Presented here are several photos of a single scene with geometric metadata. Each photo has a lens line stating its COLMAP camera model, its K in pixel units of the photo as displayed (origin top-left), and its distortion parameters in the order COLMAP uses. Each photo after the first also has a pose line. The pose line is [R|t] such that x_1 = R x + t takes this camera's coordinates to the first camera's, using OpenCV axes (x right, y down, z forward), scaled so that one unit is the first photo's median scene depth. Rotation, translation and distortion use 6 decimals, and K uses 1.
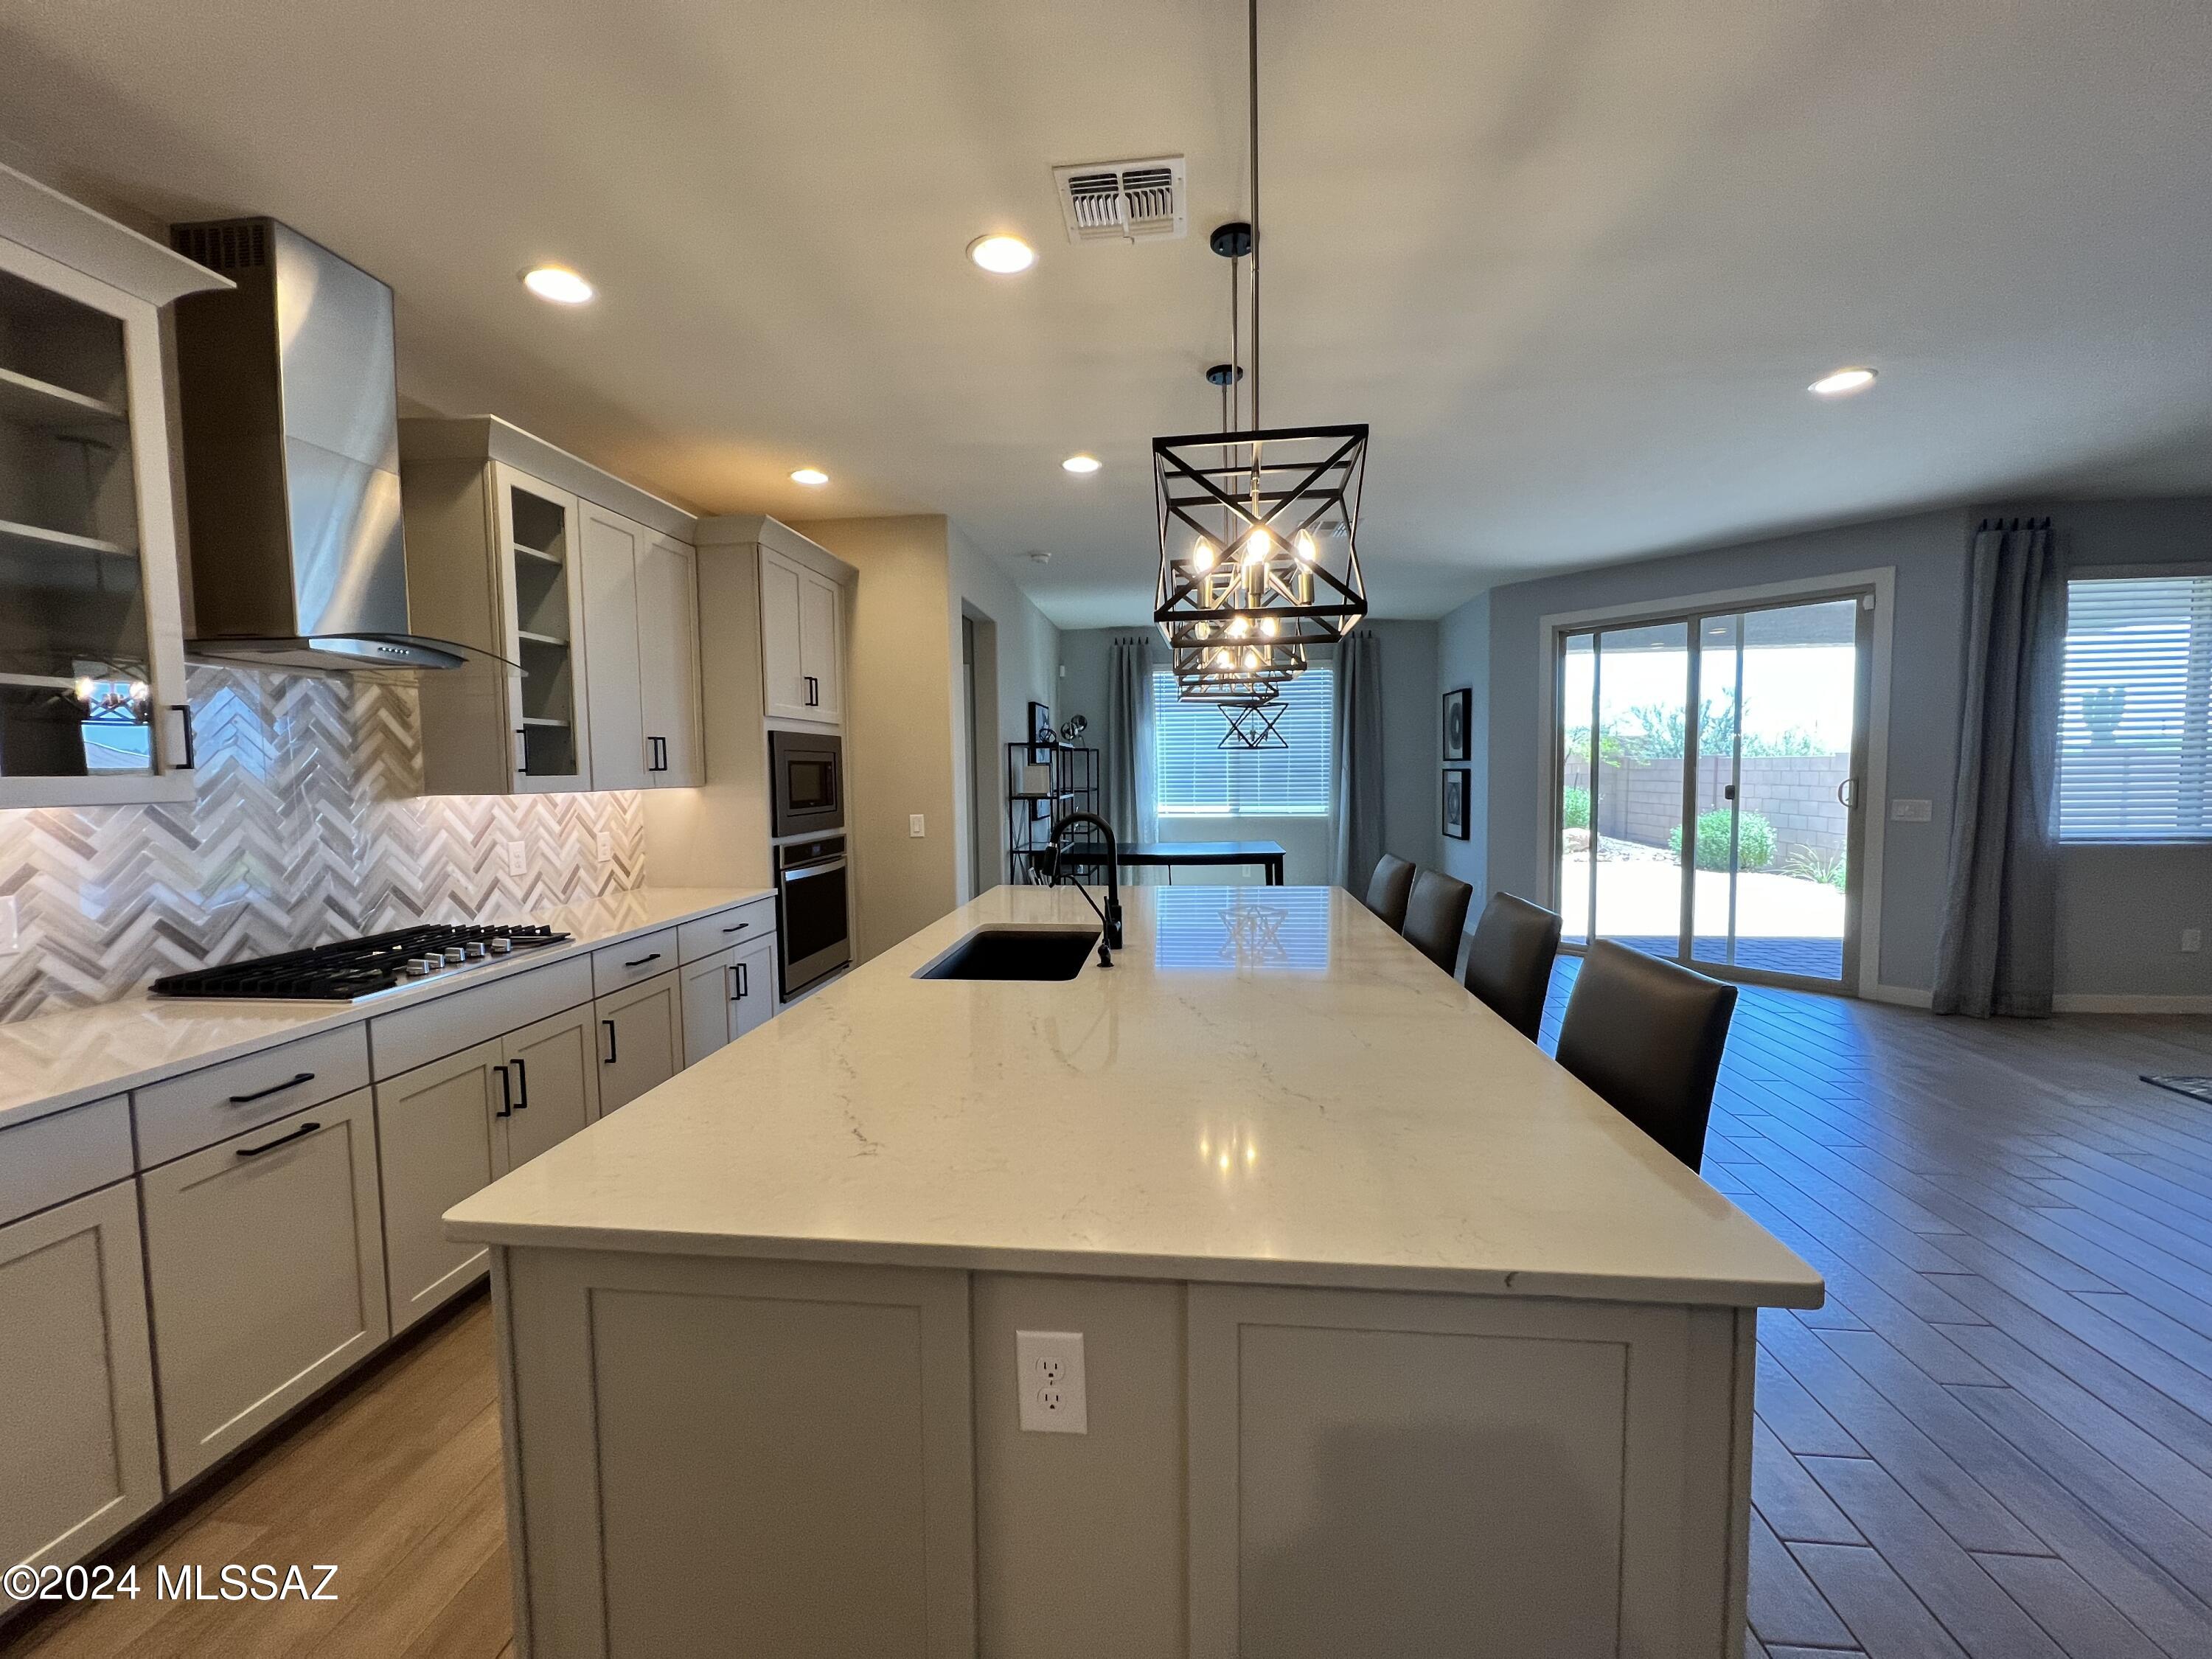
lens RADIAL K [[882.4, 0, 1099.3], [0, 882.4, 830.3], [0, 0, 1]] dist [-0.003676, 0.001043]
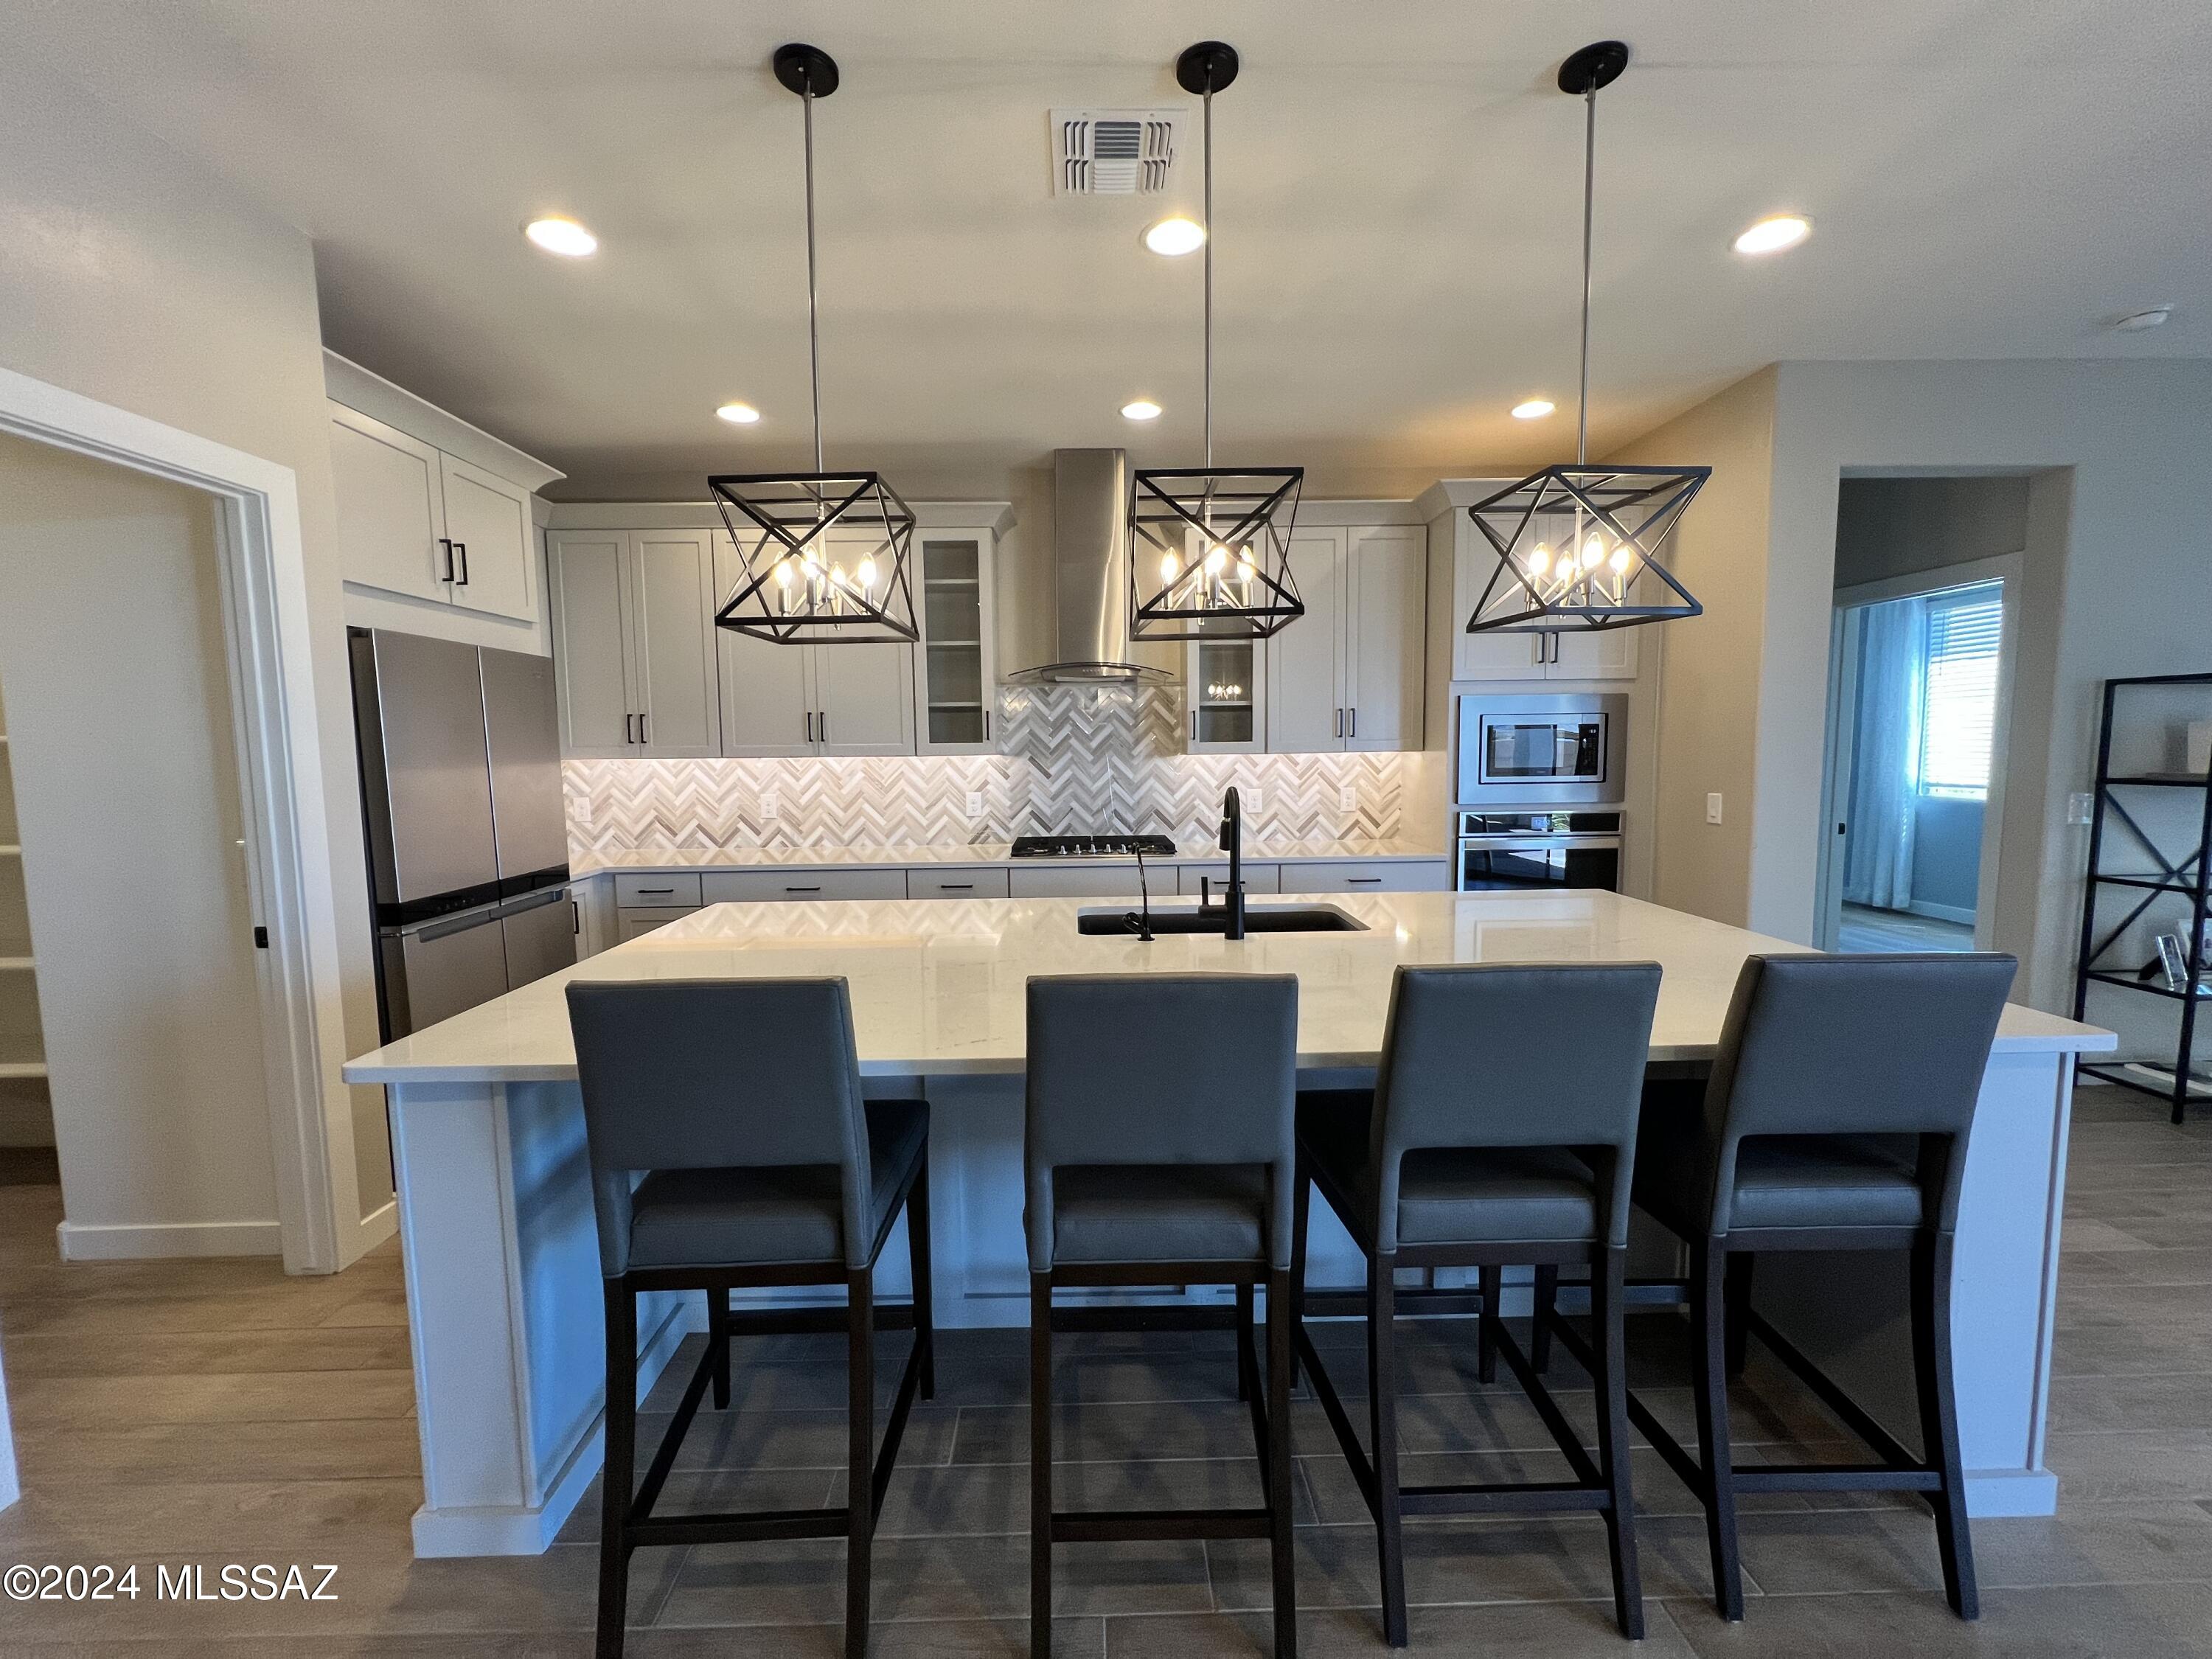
lens RADIAL K [[882.4, 0, 1101.4], [0, 882.4, 830.8], [0, 0, 1]] dist [-0.003676, 0.001043]
pose [[0.120775, 0.107907, -0.986798, 0.487652], [-0.056853, 0.993195, 0.101648, -0.034715], [0.991051, 0.043826, 0.126088, 0.412017]]
